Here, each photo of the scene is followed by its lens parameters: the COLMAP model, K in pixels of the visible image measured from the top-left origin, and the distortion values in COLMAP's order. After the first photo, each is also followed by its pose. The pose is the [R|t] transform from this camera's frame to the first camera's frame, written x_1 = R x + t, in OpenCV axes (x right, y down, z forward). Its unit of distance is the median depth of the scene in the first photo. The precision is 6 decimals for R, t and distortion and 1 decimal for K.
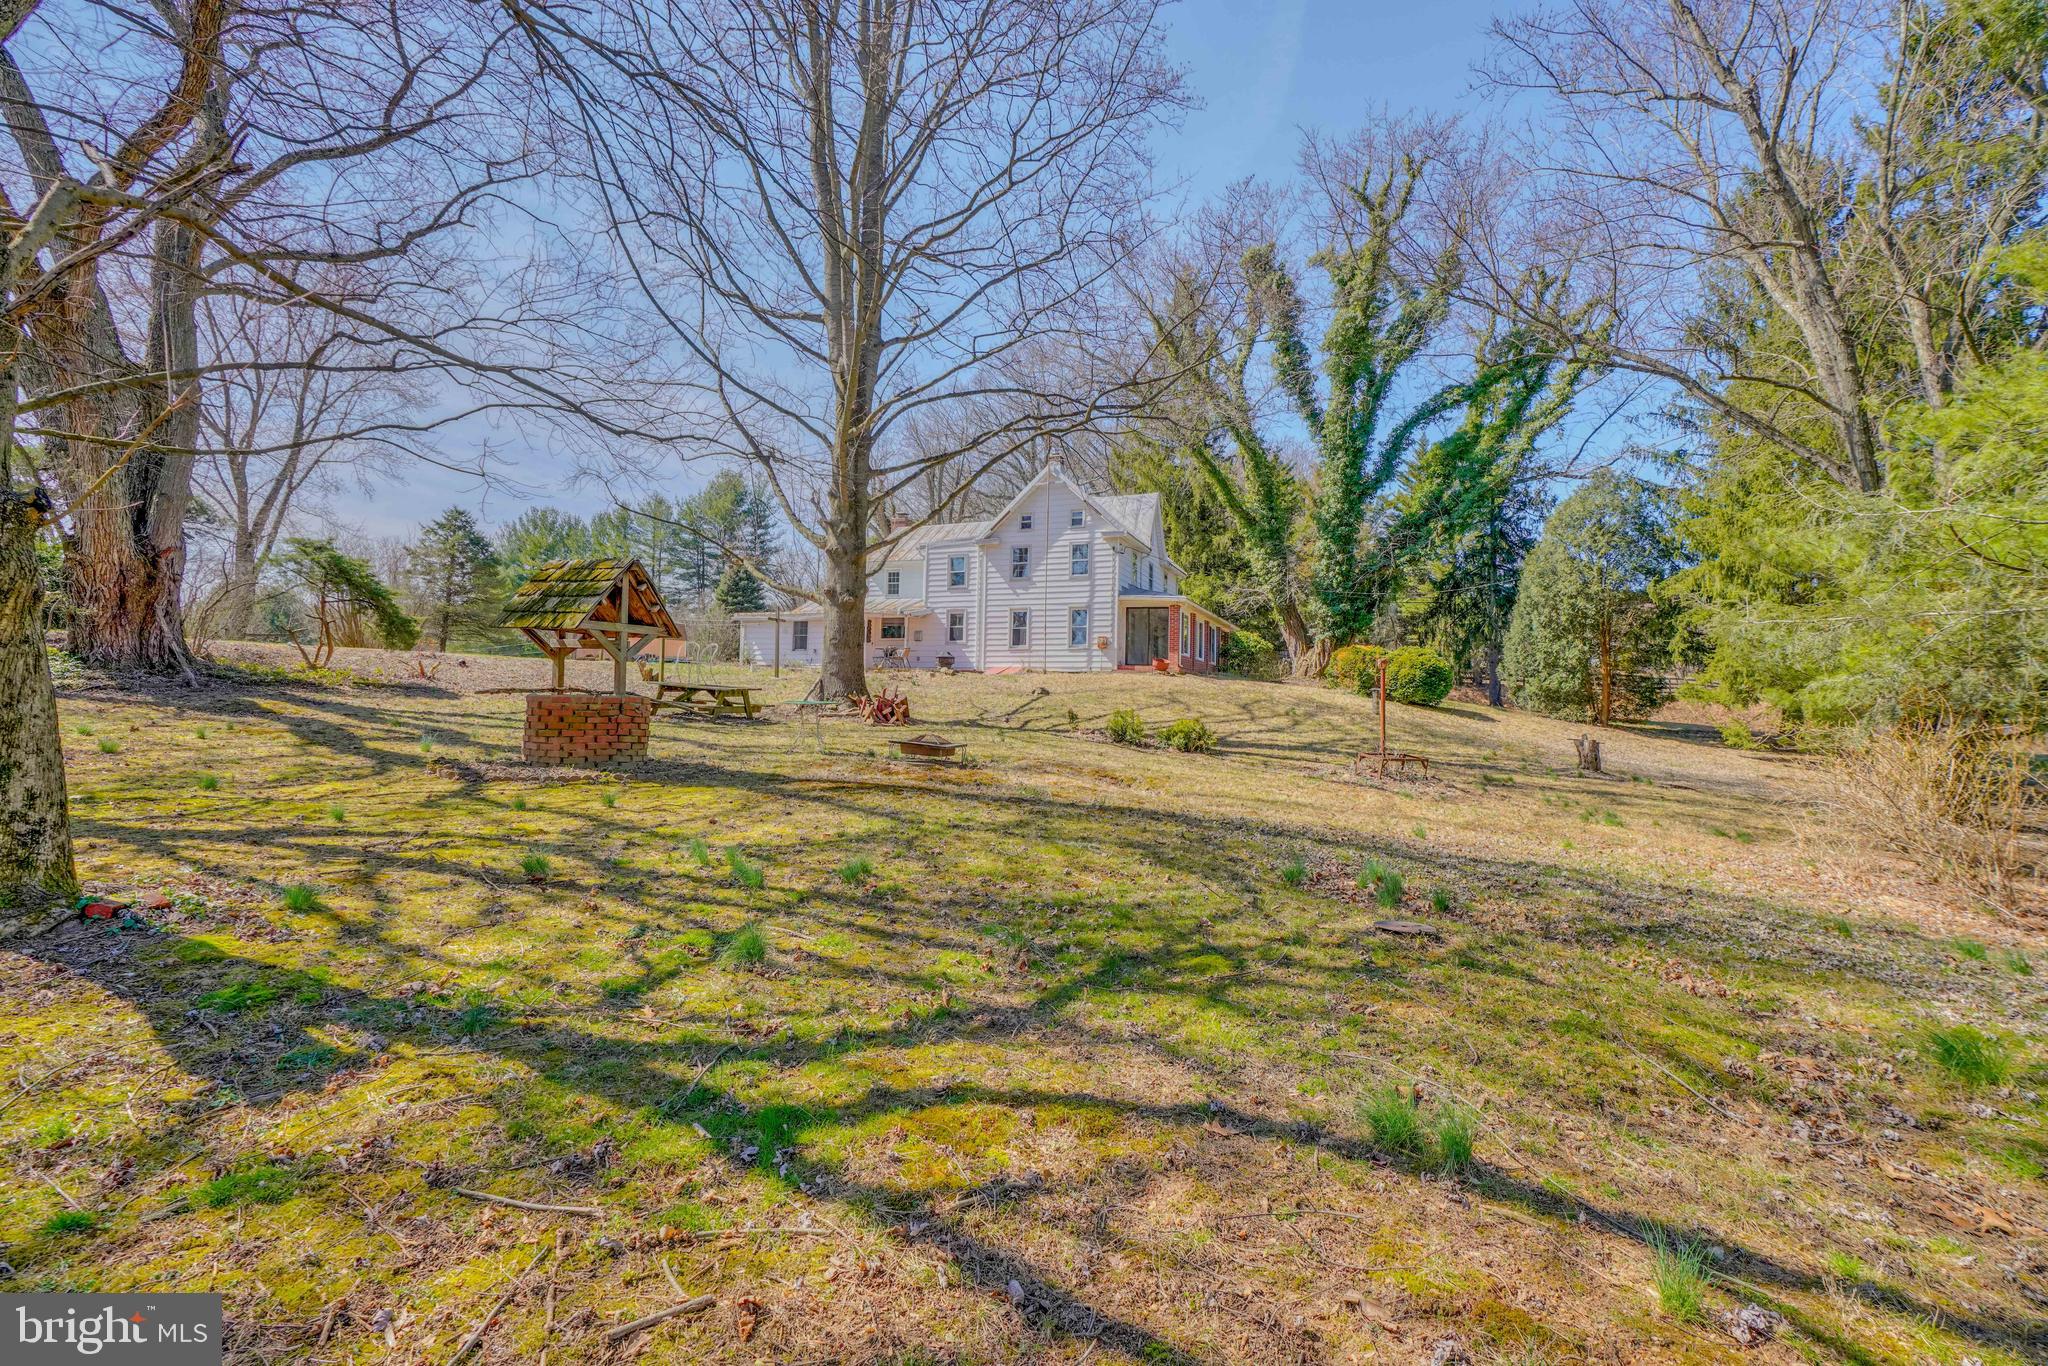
lens RADIAL K [[928.2, 0, 1011.9], [0, 928.2, 689.2], [0, 0, 1]] dist [-0.005339, 0.001762]
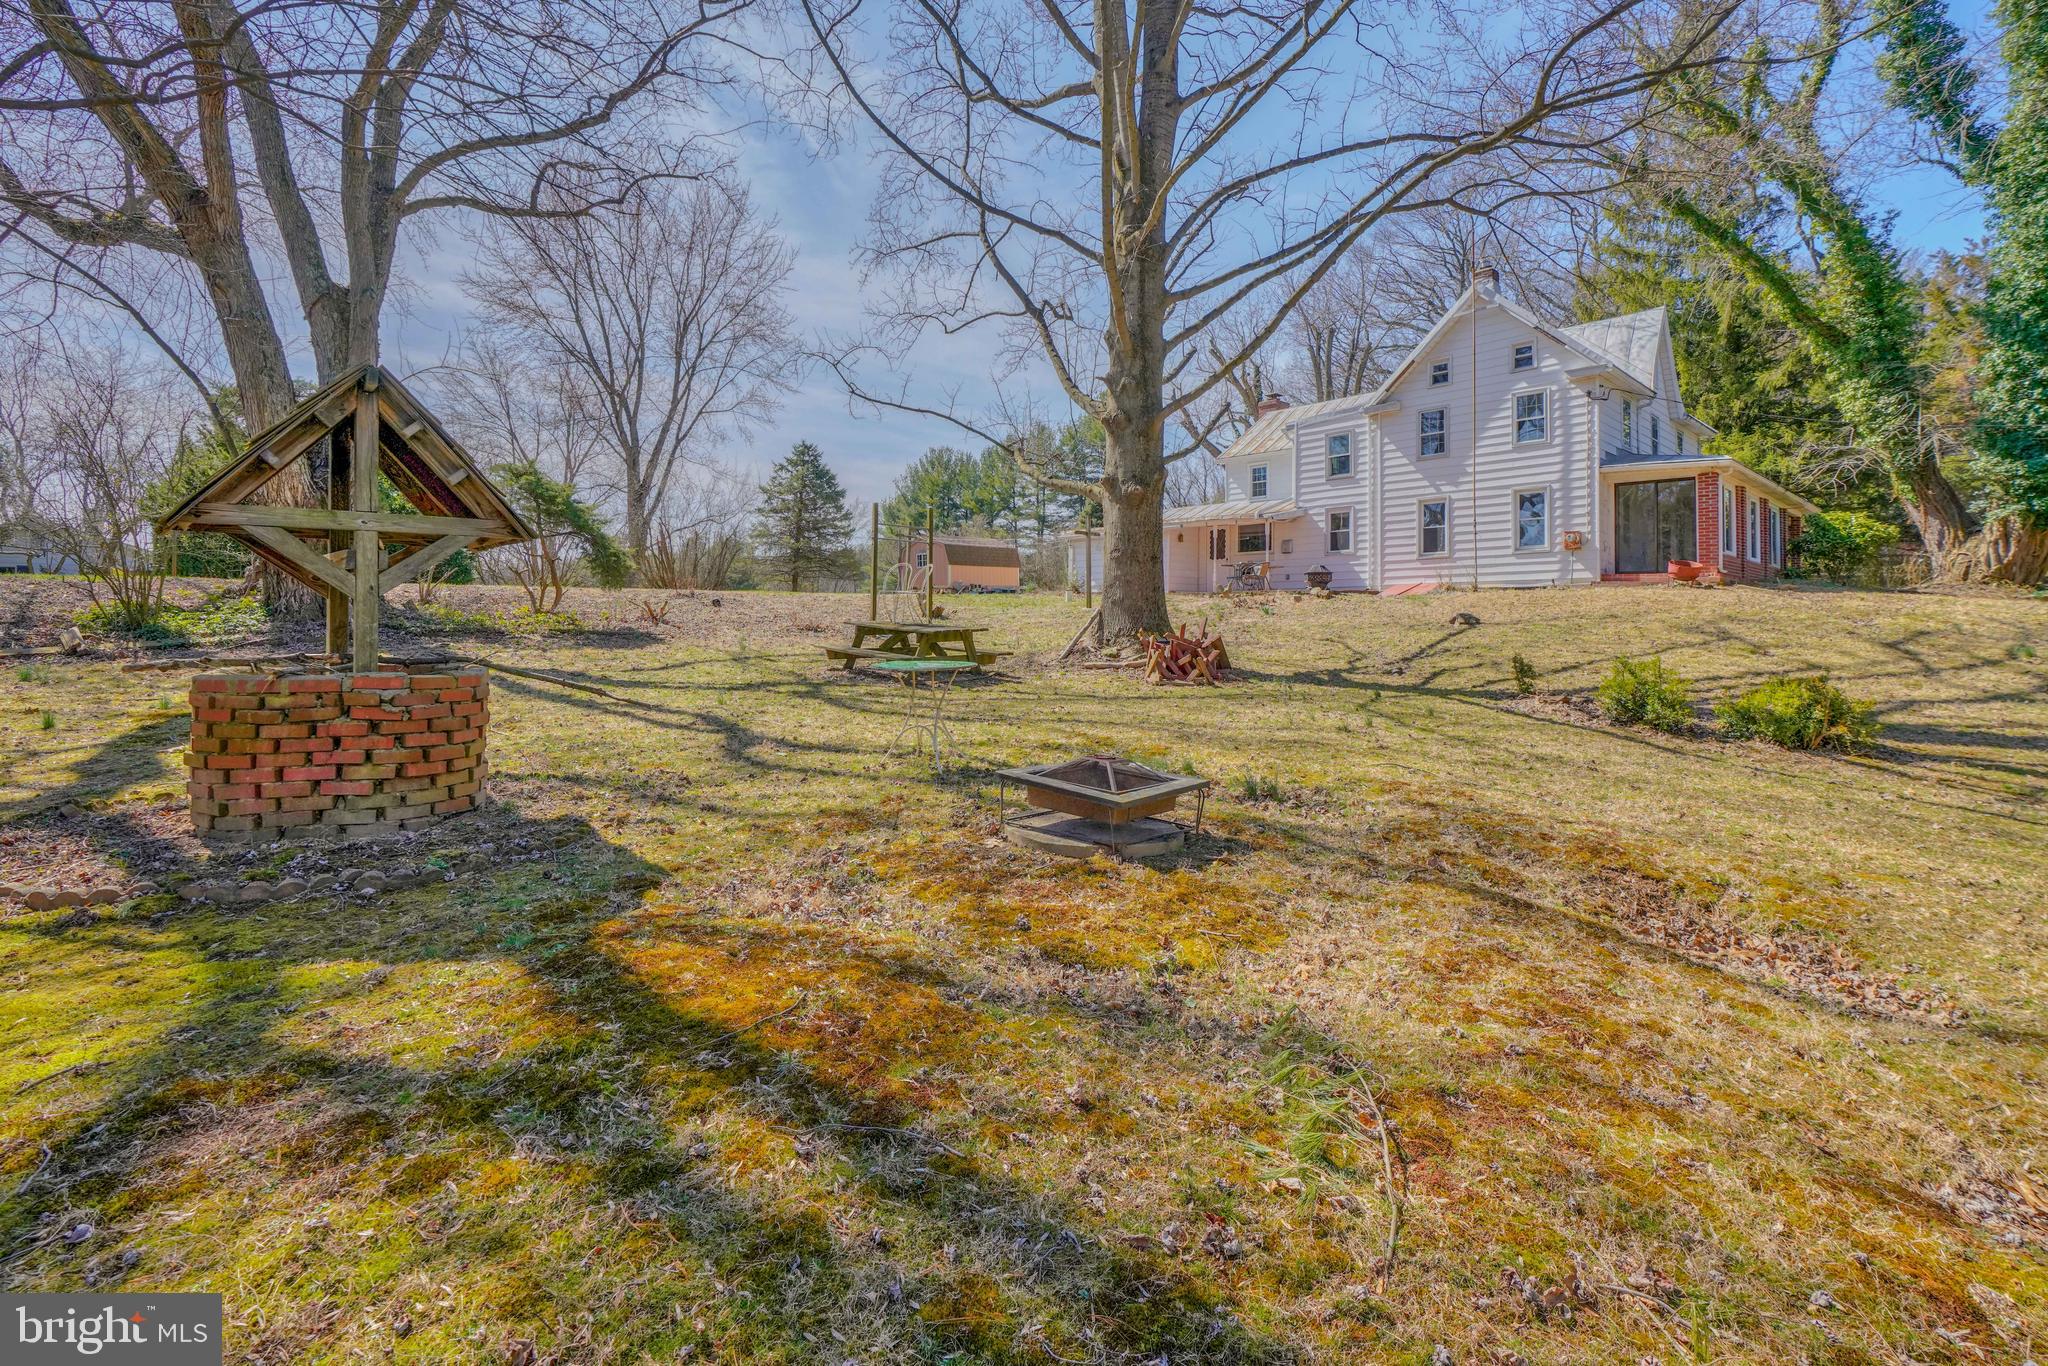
lens RADIAL K [[928.2, 0, 1014.1], [0, 928.2, 610.8], [0, 0, 1]] dist [-0.005339, 0.001762]
pose [[0.904790, -0.024595, -0.425146, 0.017423], [0.022824, 0.999697, -0.009260, -0.004015], [0.425245, -0.001326, 0.905077, 0.238506]]
